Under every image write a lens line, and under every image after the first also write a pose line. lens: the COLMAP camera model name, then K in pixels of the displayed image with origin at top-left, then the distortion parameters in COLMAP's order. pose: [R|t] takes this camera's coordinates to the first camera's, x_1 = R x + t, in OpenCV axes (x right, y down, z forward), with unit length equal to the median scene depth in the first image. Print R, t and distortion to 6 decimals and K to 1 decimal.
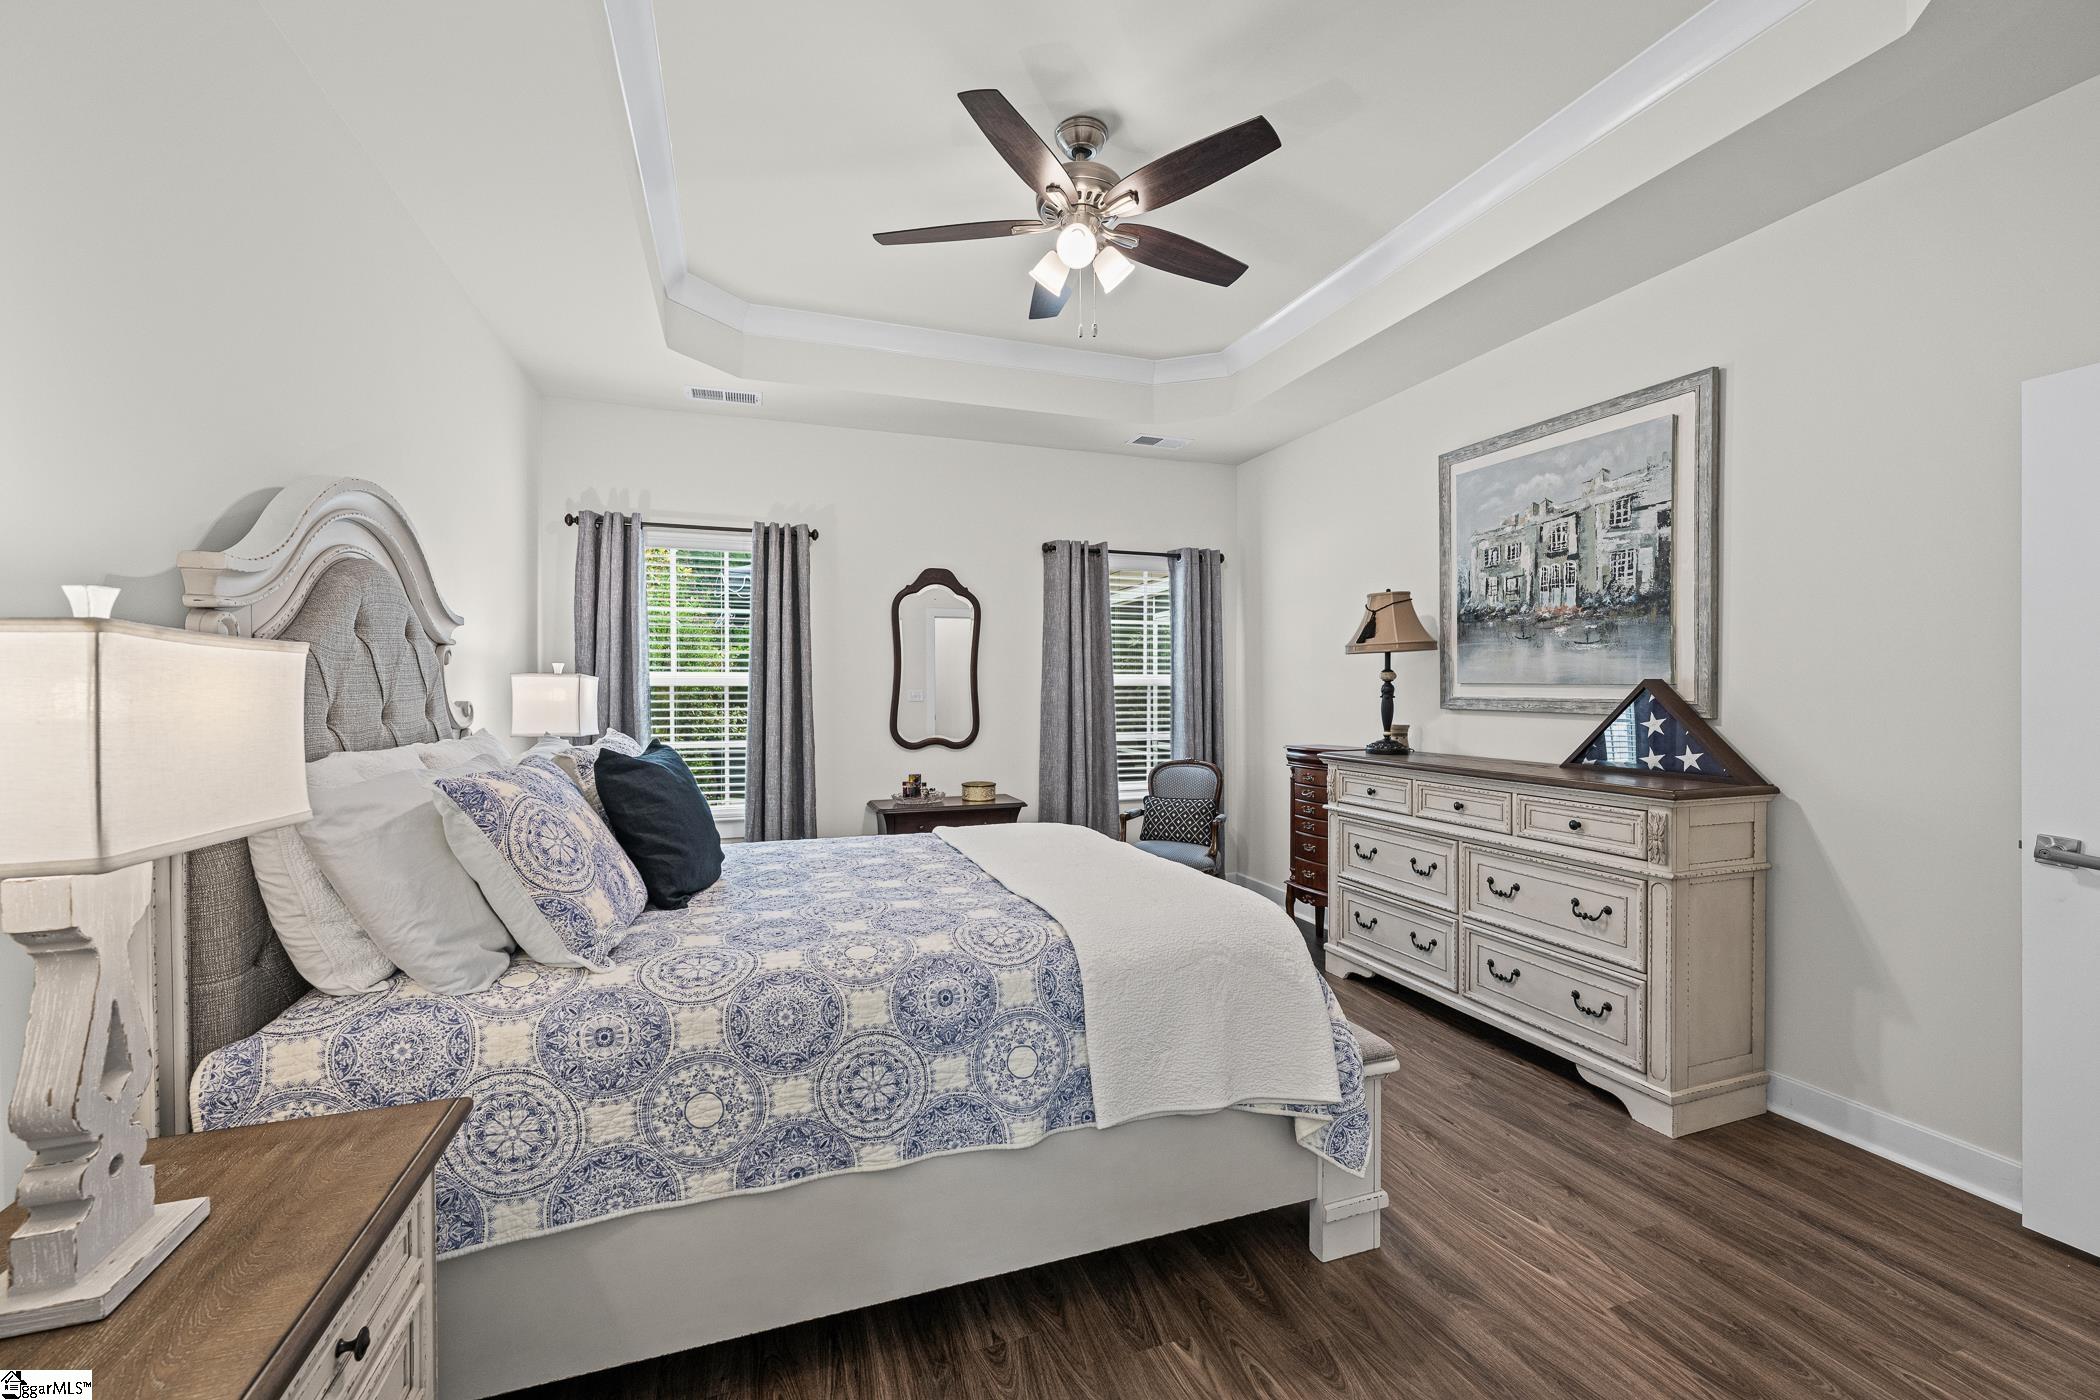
lens RADIAL K [[843.6, 0, 1057.2], [0, 843.6, 693.1], [0, 0, 1]] dist [-0.000357, -0.000424]
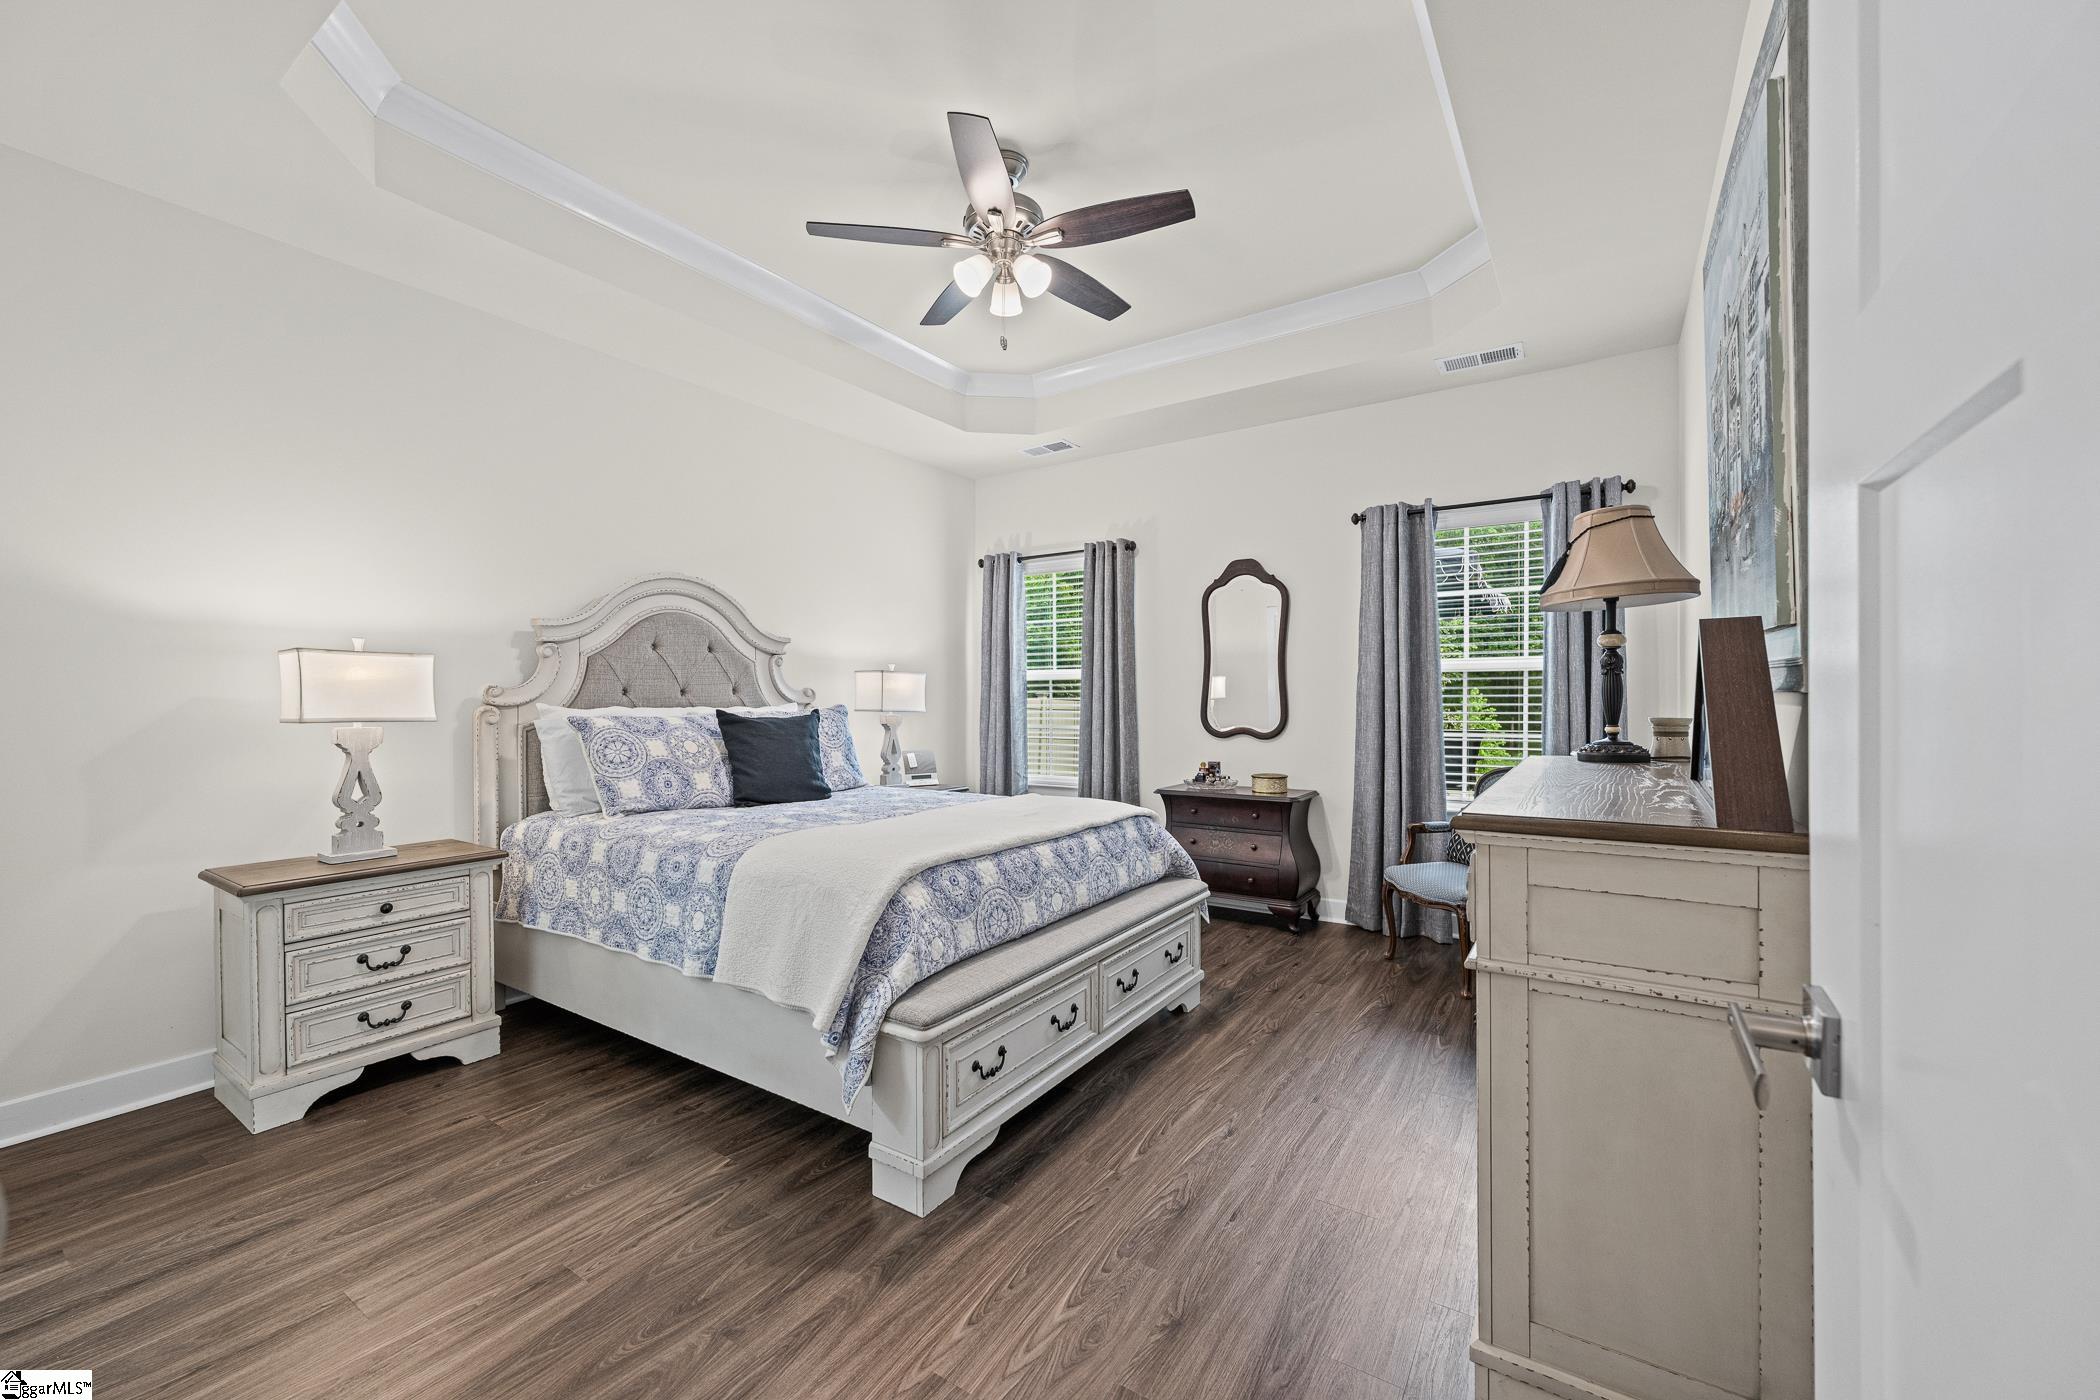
lens RADIAL K [[843.6, 0, 1059.2], [0, 843.6, 698.3], [0, 0, 1]] dist [-0.000357, -0.000424]
pose [[0.593771, -0.002417, -0.804631, 0.597313], [0.001227, 0.999997, -0.002098, 0.021926], [0.804633, 0.000258, 0.593772, 0.251796]]
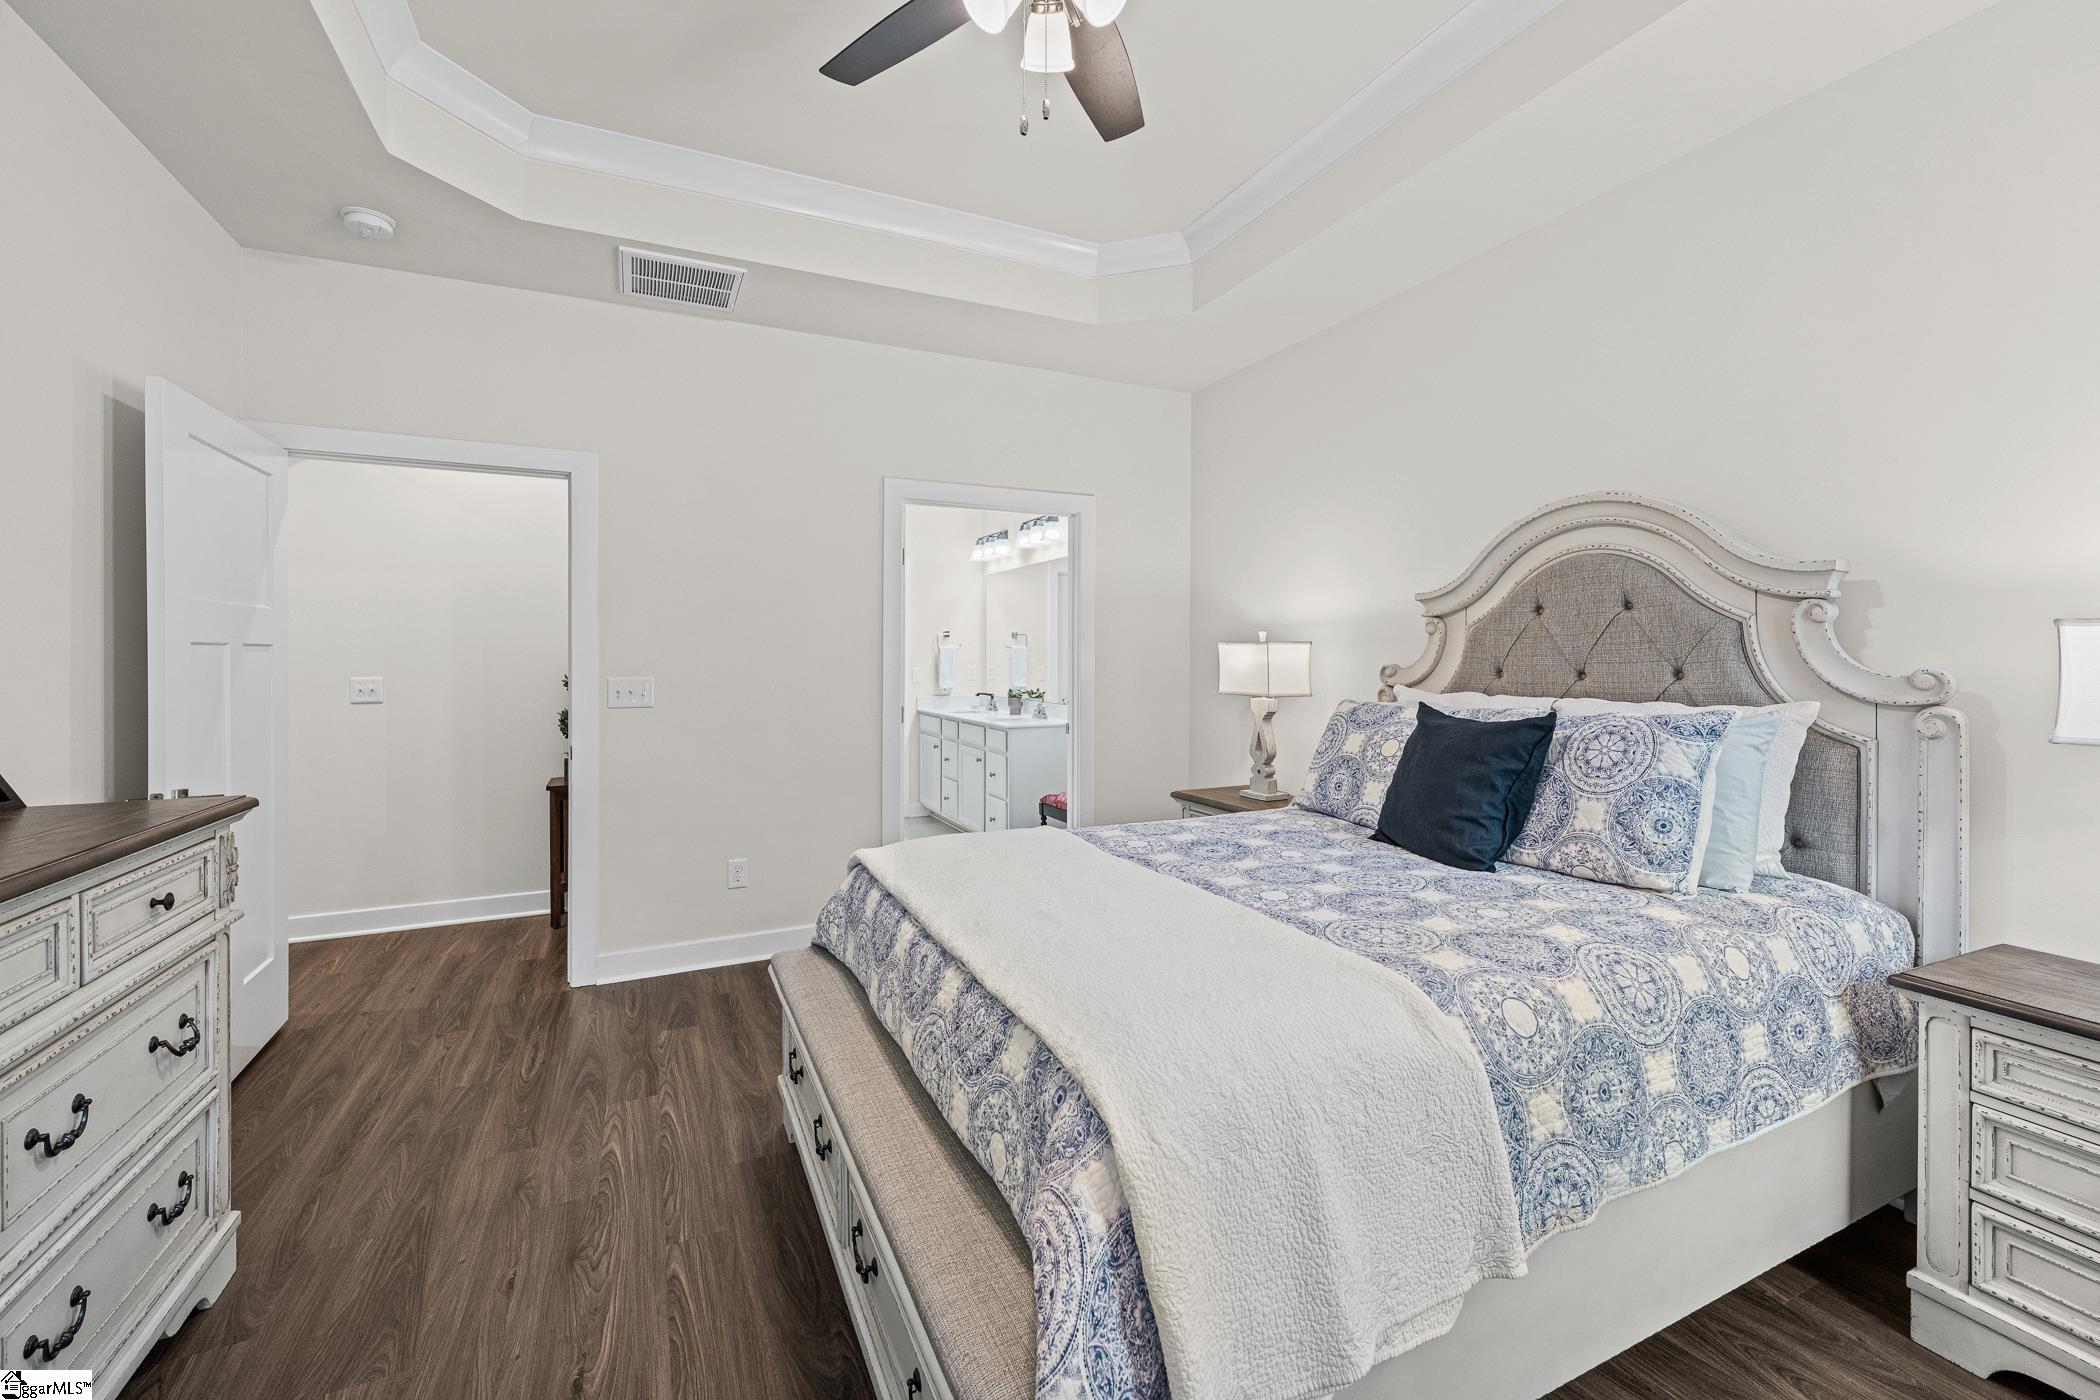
lens RADIAL K [[843.6, 0, 1011.4], [0, 843.6, 663.5], [0, 0, 1]] dist [-0.000357, -0.000424]
pose [[-0.998443, -0.004905, -0.055561, 0.066106], [-0.005276, 0.999965, 0.006525, 0.002879], [0.055527, 0.006808, -0.998434, 1.017783]]
